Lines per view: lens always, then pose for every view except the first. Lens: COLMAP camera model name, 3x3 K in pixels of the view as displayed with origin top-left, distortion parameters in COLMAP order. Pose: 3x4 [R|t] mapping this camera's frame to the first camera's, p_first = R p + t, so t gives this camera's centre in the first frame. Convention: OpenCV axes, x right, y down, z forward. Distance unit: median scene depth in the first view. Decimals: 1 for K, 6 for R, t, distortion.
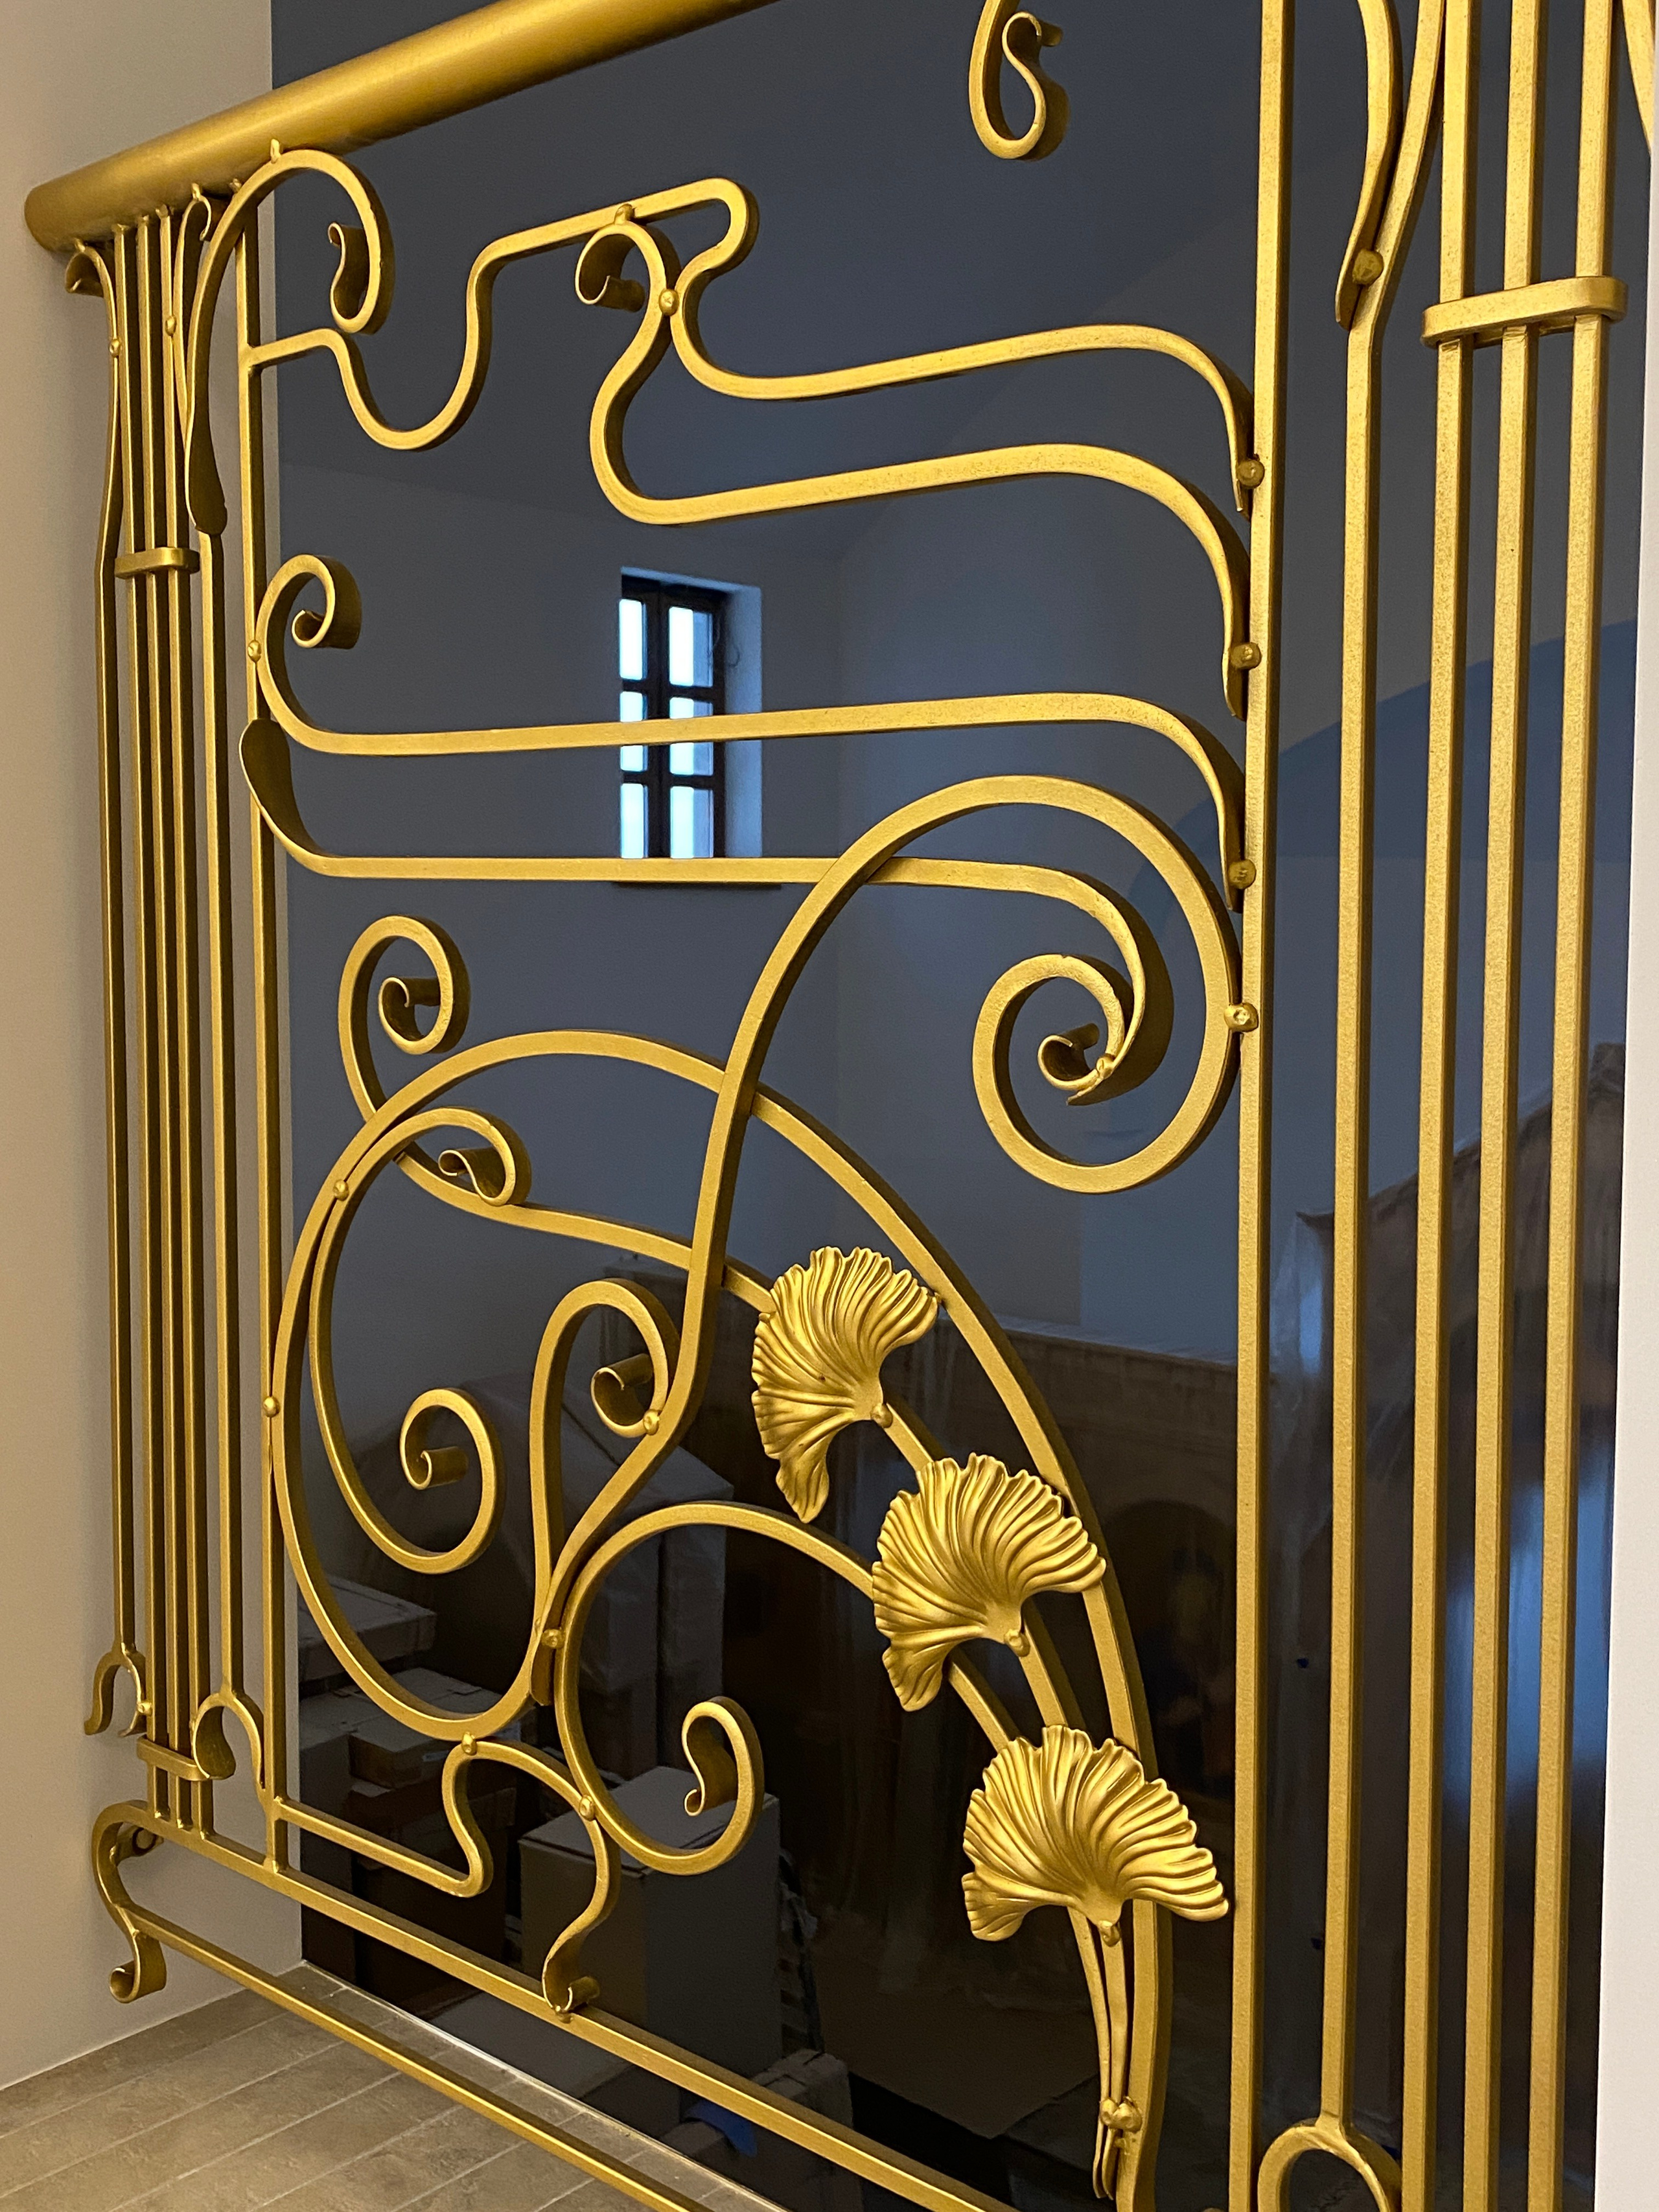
lens RADIAL K [[2300.1, 0, 822.2], [0, 2300.1, 1060.4], [0, 0, 1]] dist [0.014875, 0.000000]
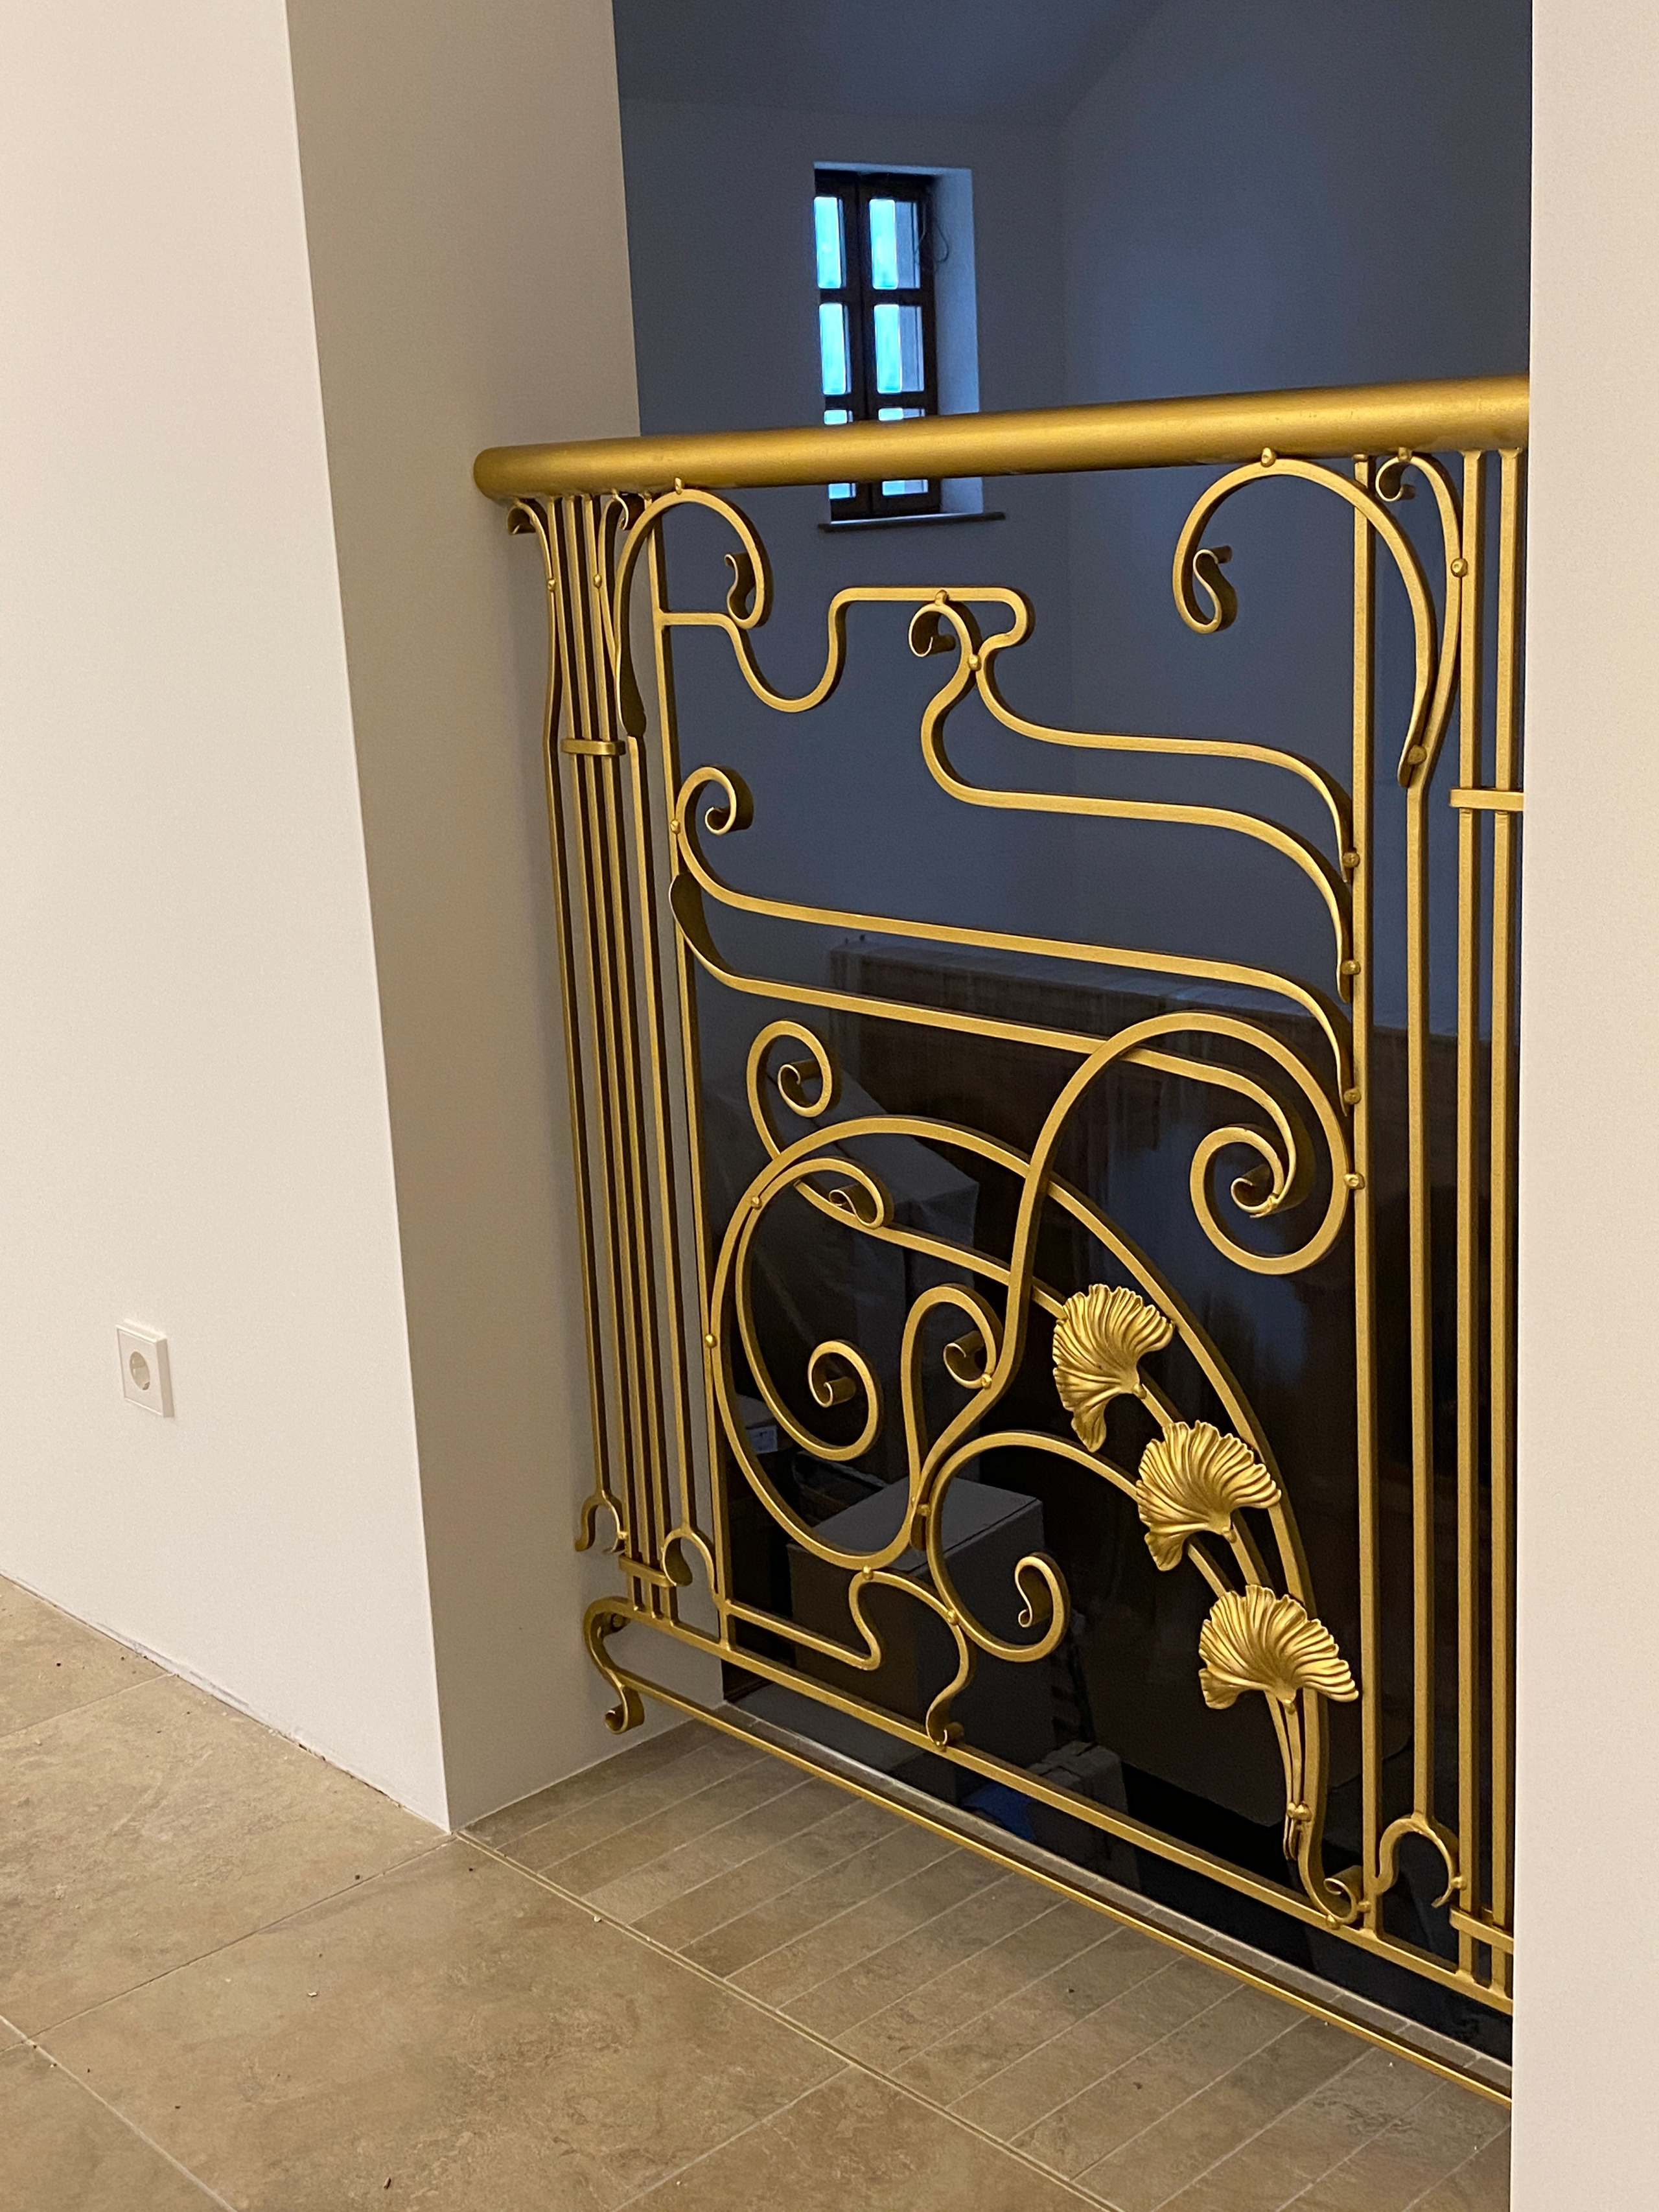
lens RADIAL K [[2646.3, 0, 779.1], [0, 2646.3, 1049.1], [0, 0, 1]] dist [0.094249, 0.000000]
pose [[0.993734, -0.032712, -0.106875, -0.015406], [0.048718, 0.987366, 0.150783, -0.318926], [0.100592, -0.155045, 0.982773, -0.684436]]
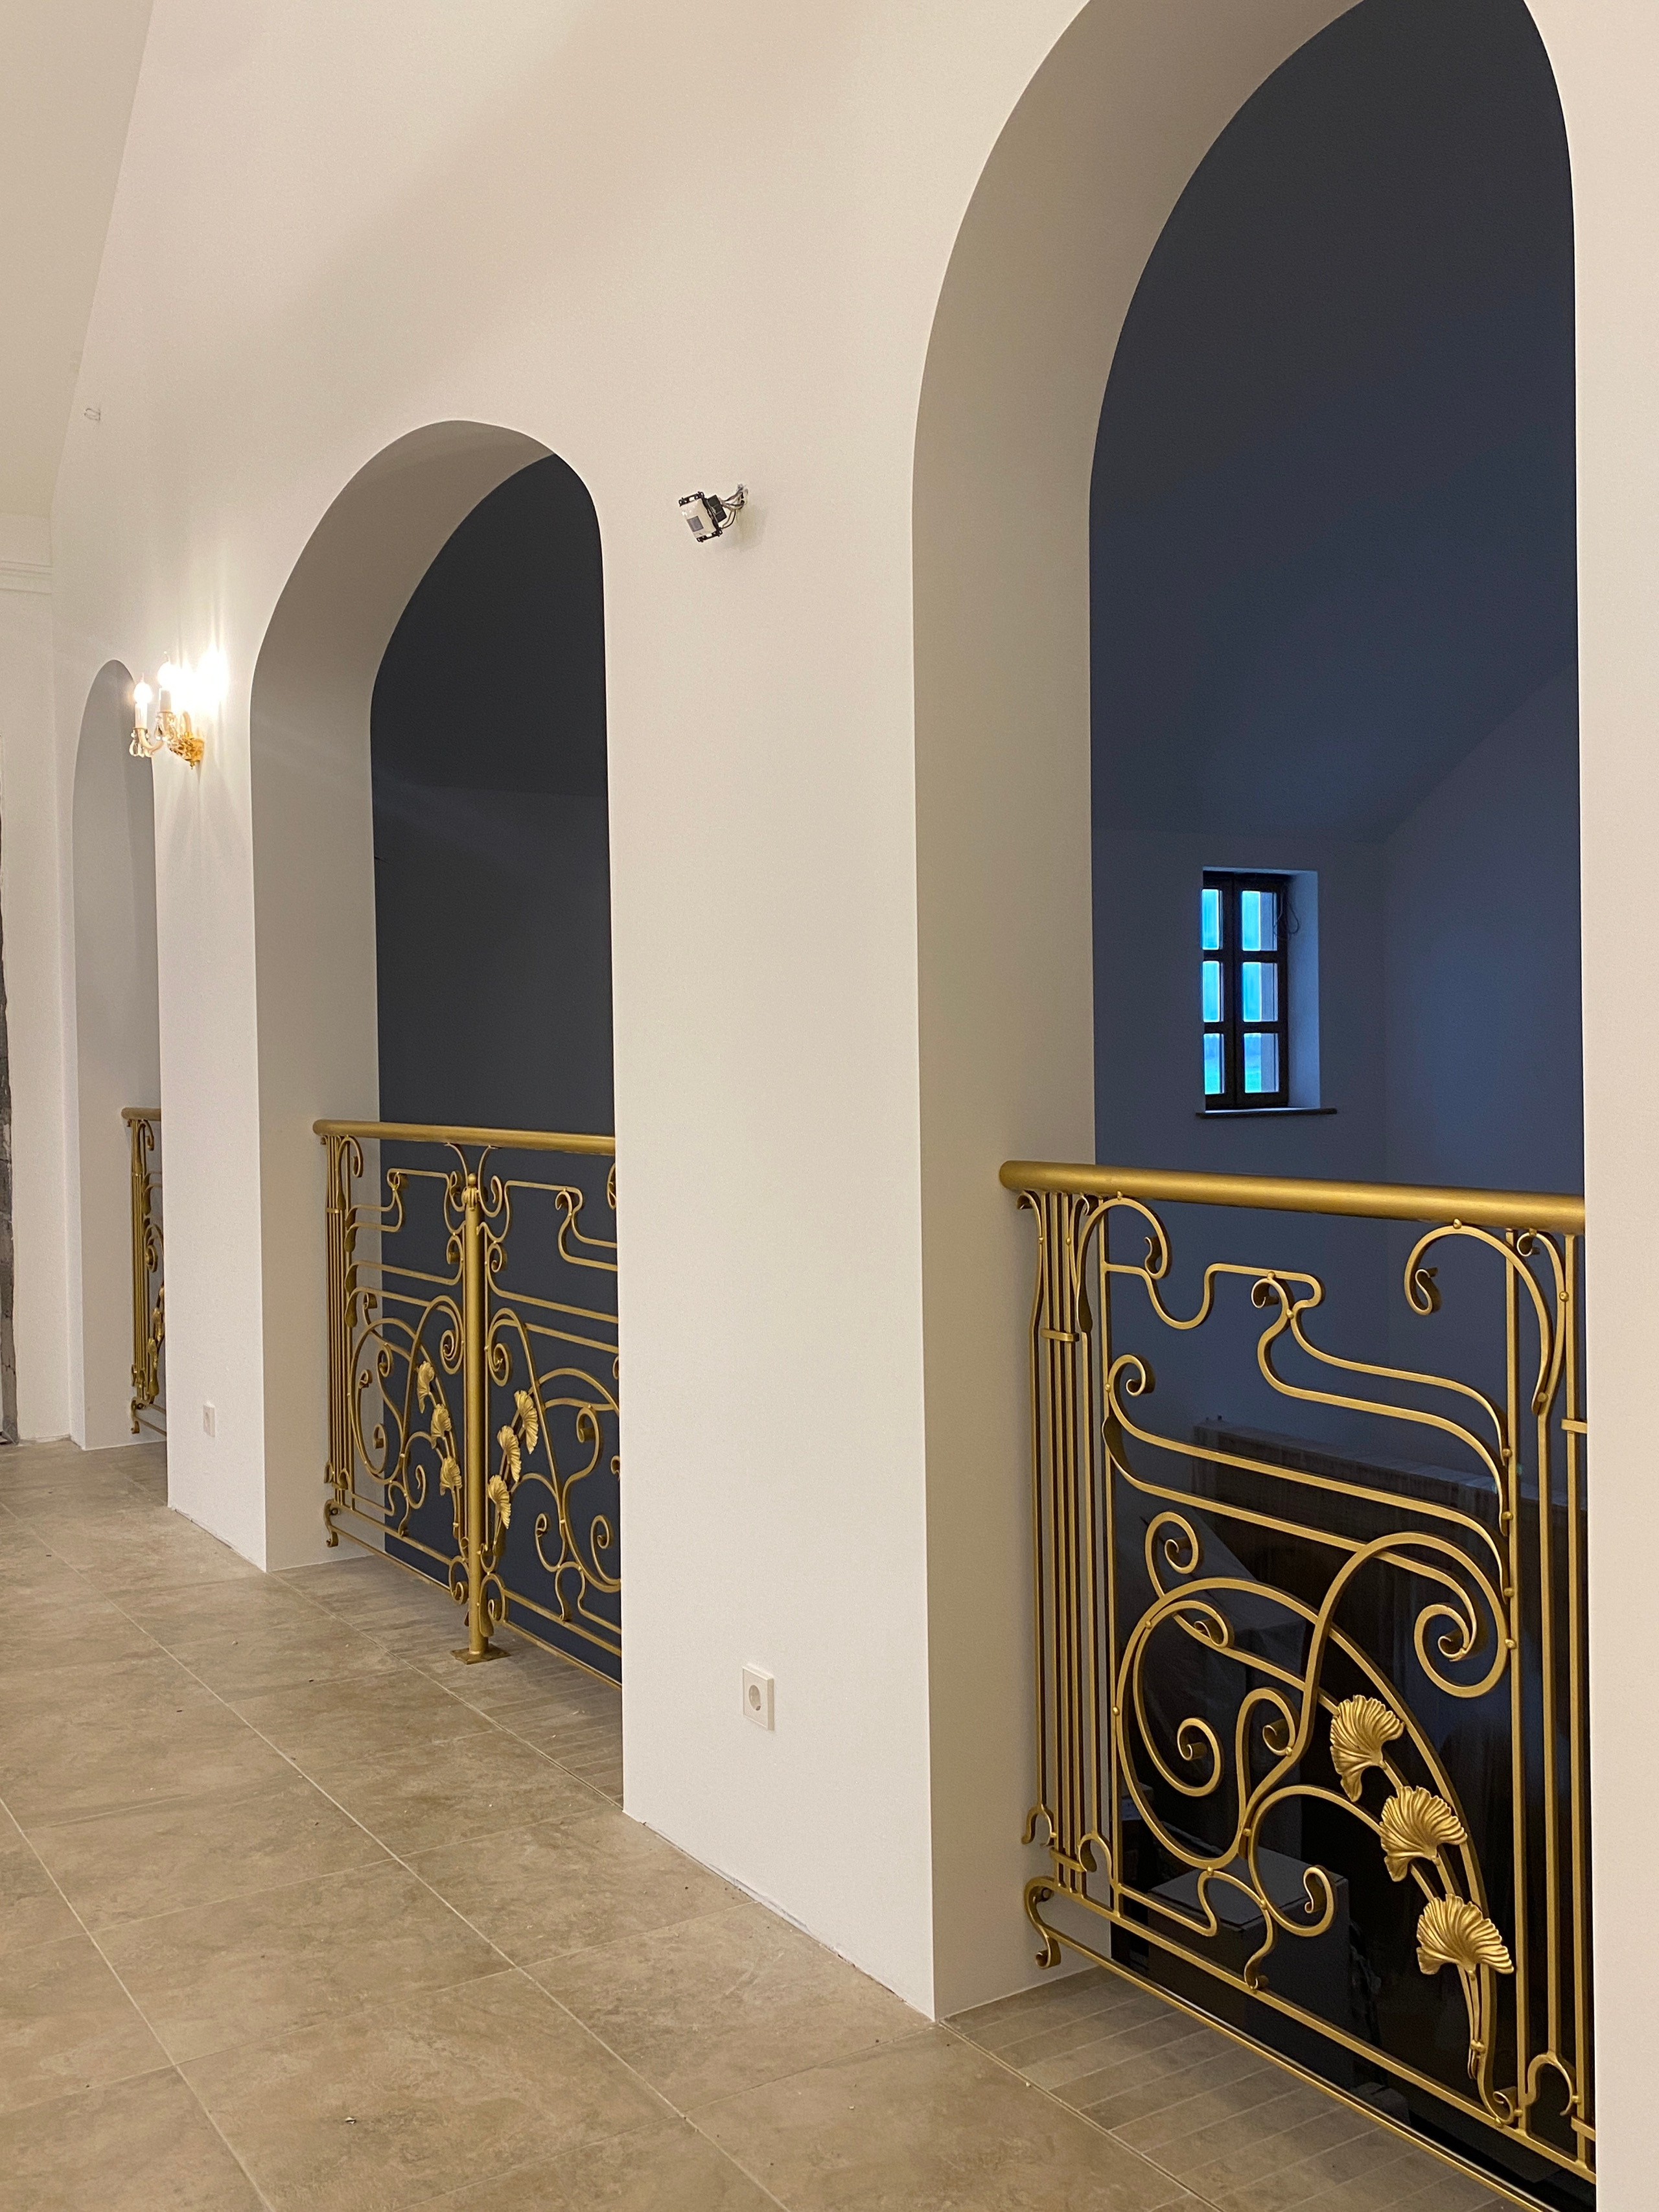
lens RADIAL K [[2030.7, 0, 828.8], [0, 2030.7, 1068.4], [0, 0, 1]] dist [0.017323, 0.000000]
pose [[0.965518, -0.014657, -0.259924, 0.027831], [0.001134, 0.998641, -0.052100, -0.447577], [0.260334, 0.050009, 0.964223, -1.244701]]
